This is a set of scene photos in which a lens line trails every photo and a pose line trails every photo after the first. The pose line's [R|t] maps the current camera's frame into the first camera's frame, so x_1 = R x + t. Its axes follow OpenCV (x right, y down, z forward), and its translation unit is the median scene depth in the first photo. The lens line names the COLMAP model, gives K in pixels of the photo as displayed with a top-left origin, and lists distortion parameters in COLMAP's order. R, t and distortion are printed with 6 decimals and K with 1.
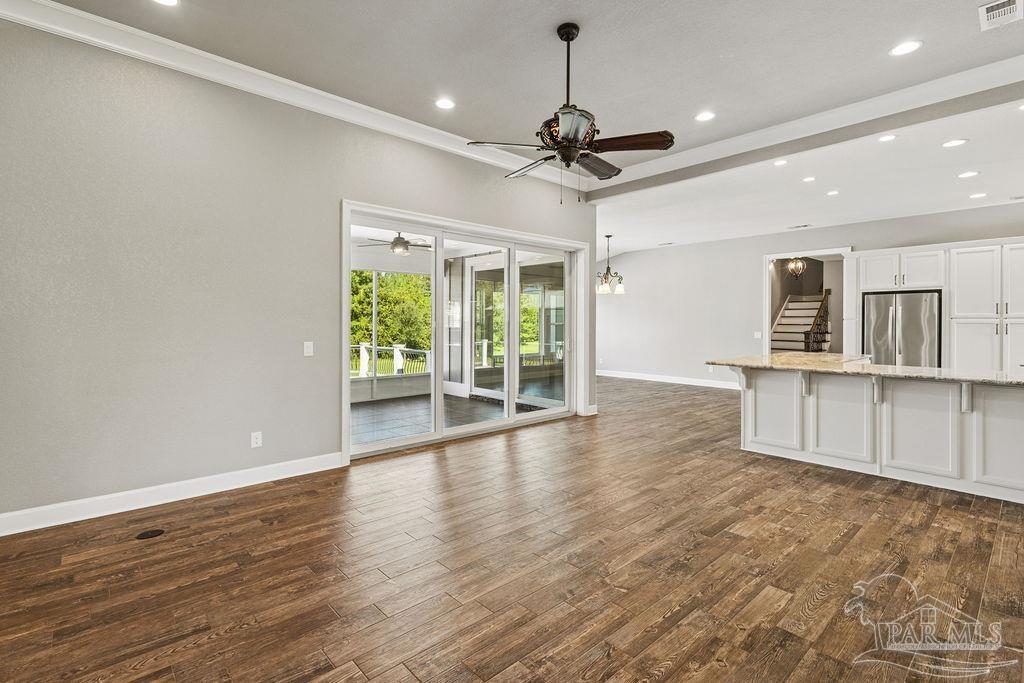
lens RADIAL K [[476.6, 0, 510.6], [0, 476.6, 331.1], [0, 0, 1]] dist [0.002613, -0.001058]
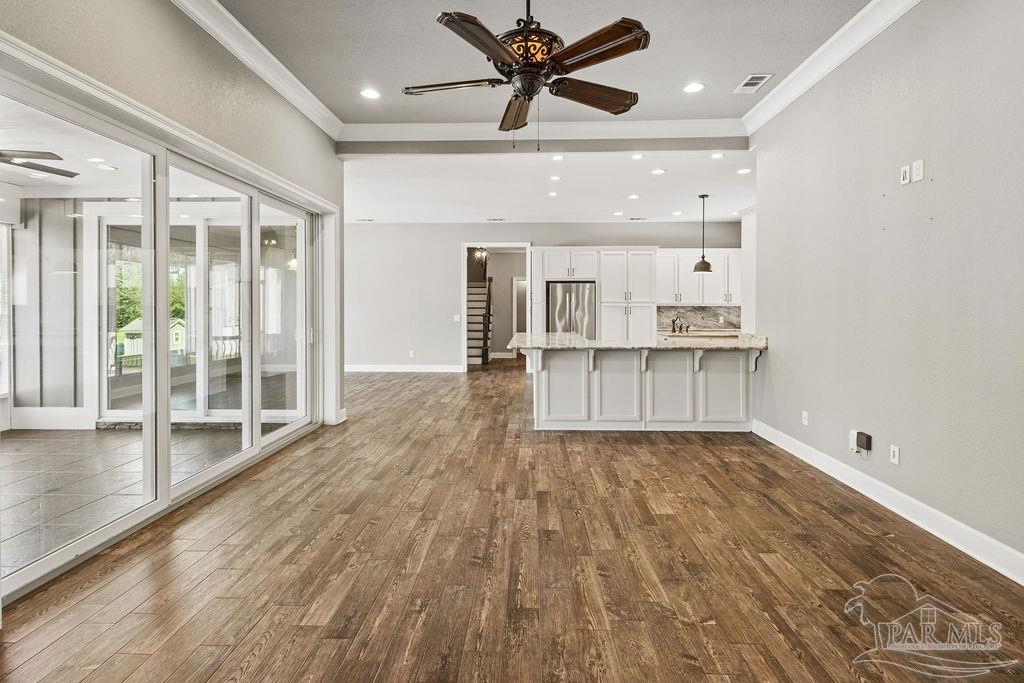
lens RADIAL K [[484.2, 0, 516.0], [0, 484.2, 314.2], [0, 0, 1]] dist [0.005377, 0.000781]
pose [[0.694579, -0.013061, 0.719298, -0.402673], [0.014814, 0.999883, 0.003851, -0.006510], [-0.719264, 0.007981, 0.694691, 0.425158]]
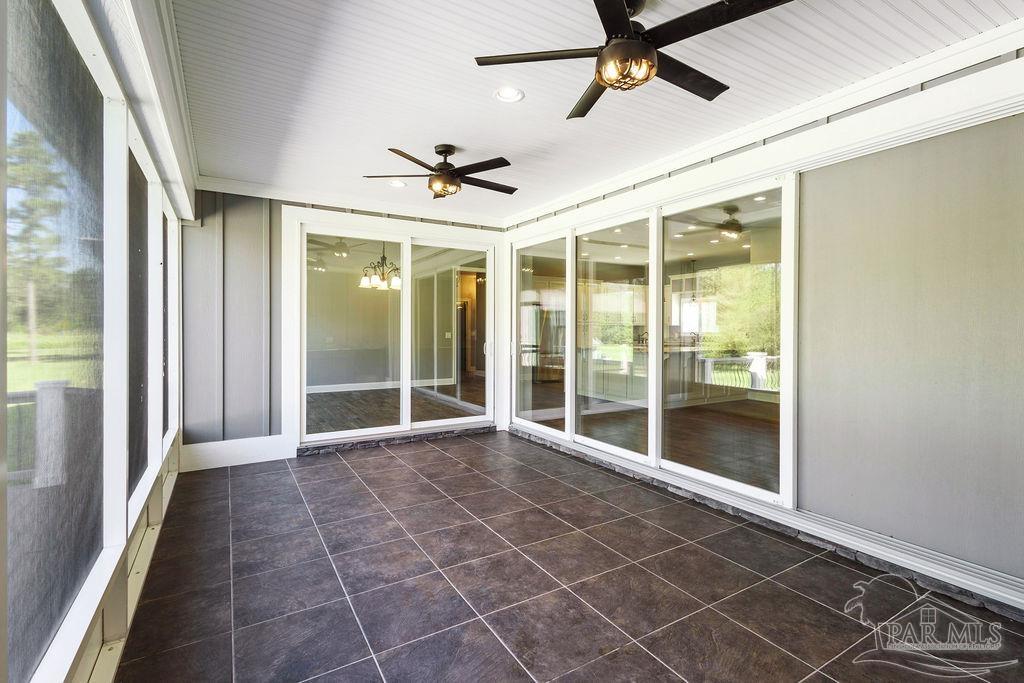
lens RADIAL K [[476.6, 0, 510.6], [0, 476.6, 331.1], [0, 0, 1]] dist [0.002613, -0.001058]
pose [[0.197493, -0.012970, 0.980219, -1.465206], [0.018135, 0.999790, 0.009575, -0.019814], [-0.980137, 0.015885, 0.197686, 1.601758]]
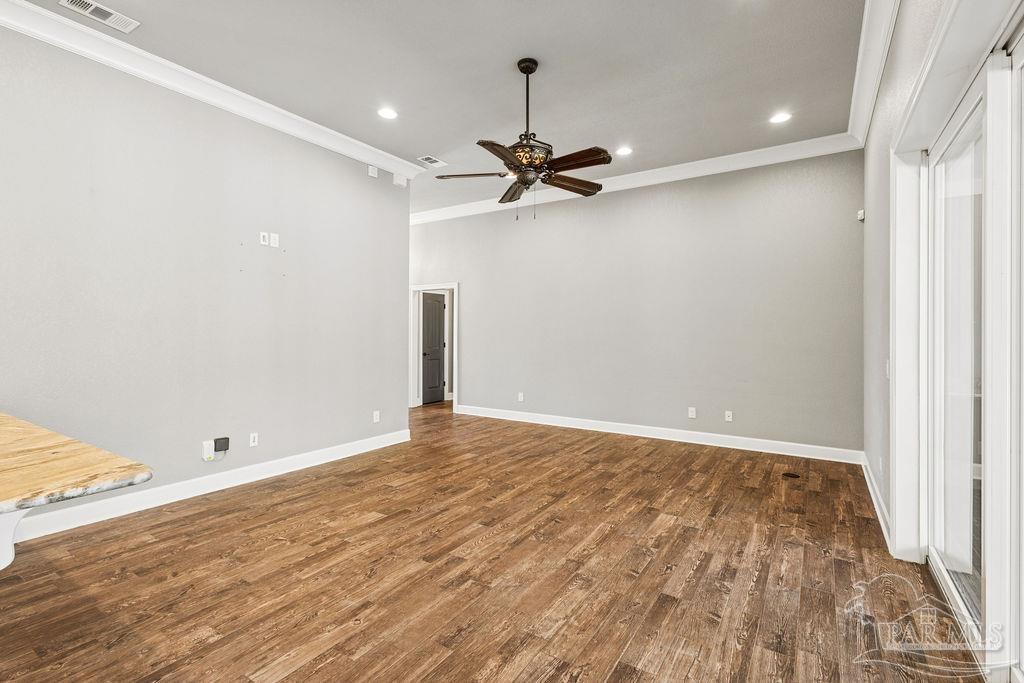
lens RADIAL K [[476.6, 0, 510.6], [0, 476.6, 331.1], [0, 0, 1]] dist [0.002613, -0.001058]
pose [[-0.966234, -0.006849, -0.257575, 0.391427], [-0.010773, 0.999846, 0.013826, -0.028085], [0.257441, 0.016134, -0.966159, 1.826700]]
